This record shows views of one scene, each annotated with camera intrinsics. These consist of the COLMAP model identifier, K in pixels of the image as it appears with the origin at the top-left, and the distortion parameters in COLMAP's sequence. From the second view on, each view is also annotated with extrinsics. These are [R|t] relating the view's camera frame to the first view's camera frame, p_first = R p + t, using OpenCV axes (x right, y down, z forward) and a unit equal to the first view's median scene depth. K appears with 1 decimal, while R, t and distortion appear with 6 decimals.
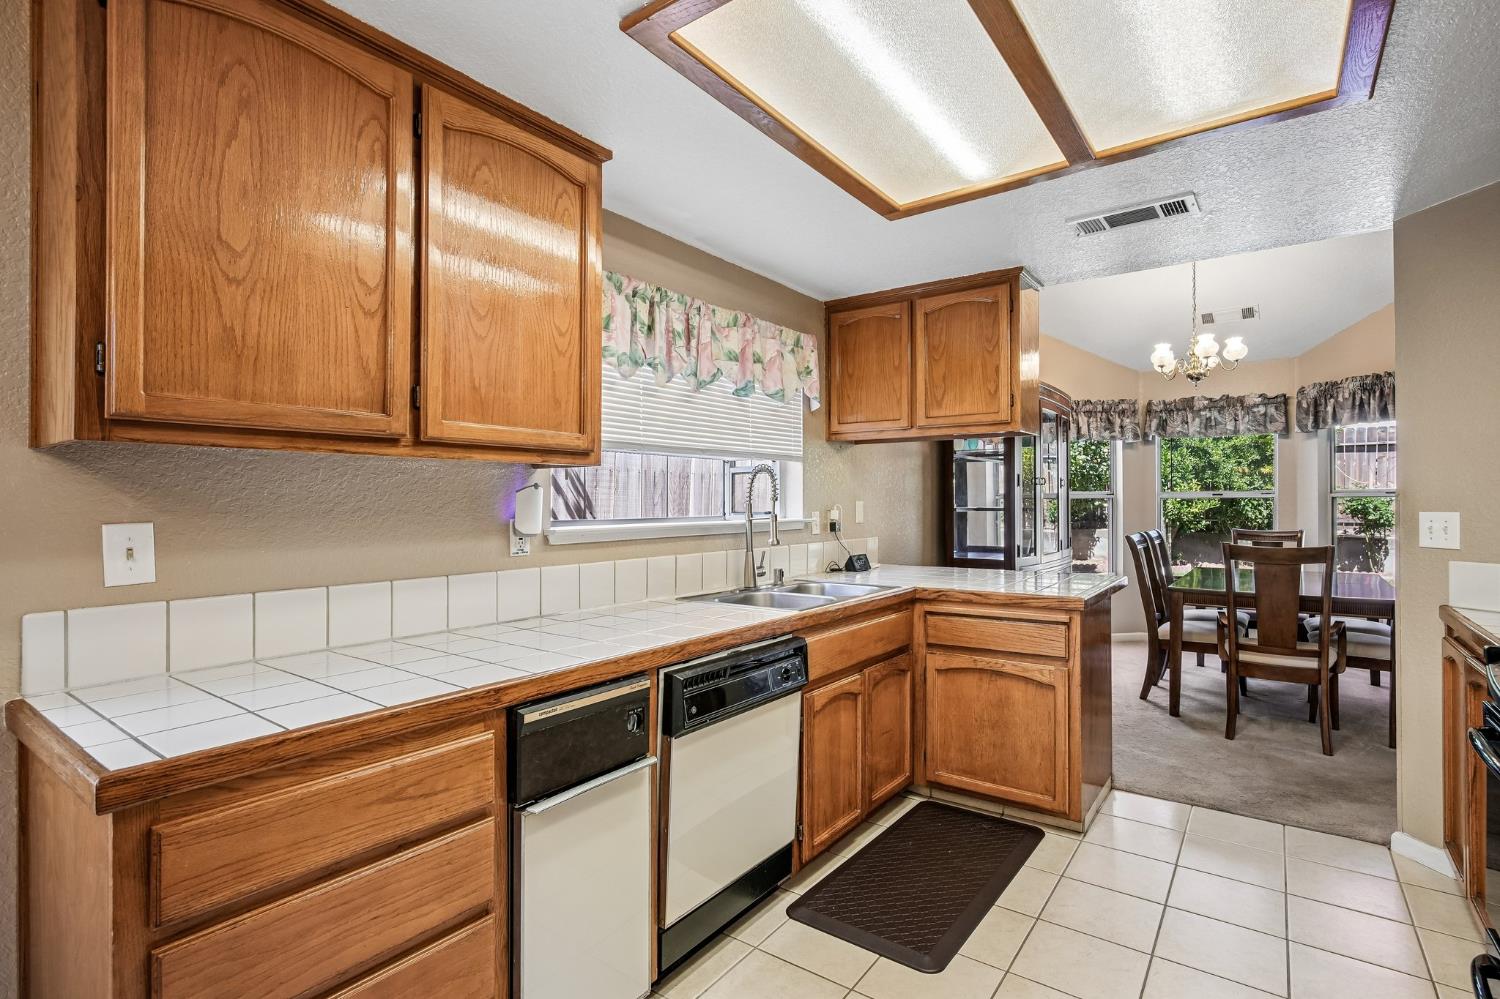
lens RADIAL K [[722.7, 0, 749.1], [0, 722.7, 495.3], [0, 0, 1]] dist [-0.009278, 0.006017]
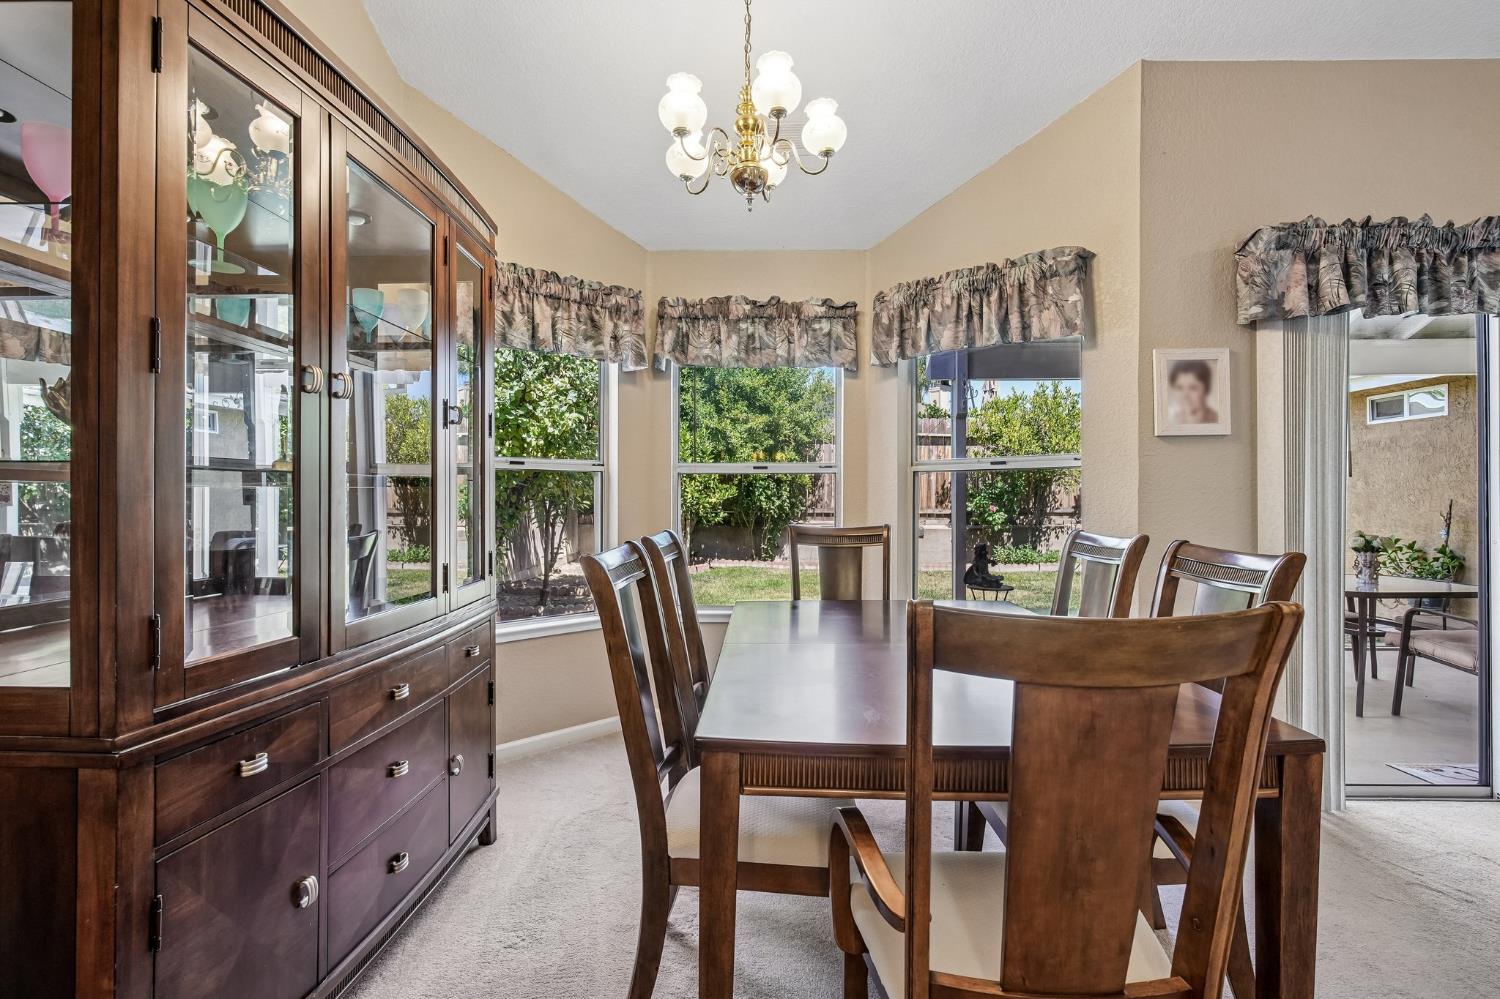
lens RADIAL K [[722.7, 0, 751.3], [0, 722.7, 495.6], [0, 0, 1]] dist [-0.009278, 0.006017]
pose [[0.815189, 0.003451, 0.579185, 0.481032], [-0.008076, 0.999953, 0.005409, 0.031844], [-0.579139, -0.009087, 0.815178, 0.837846]]
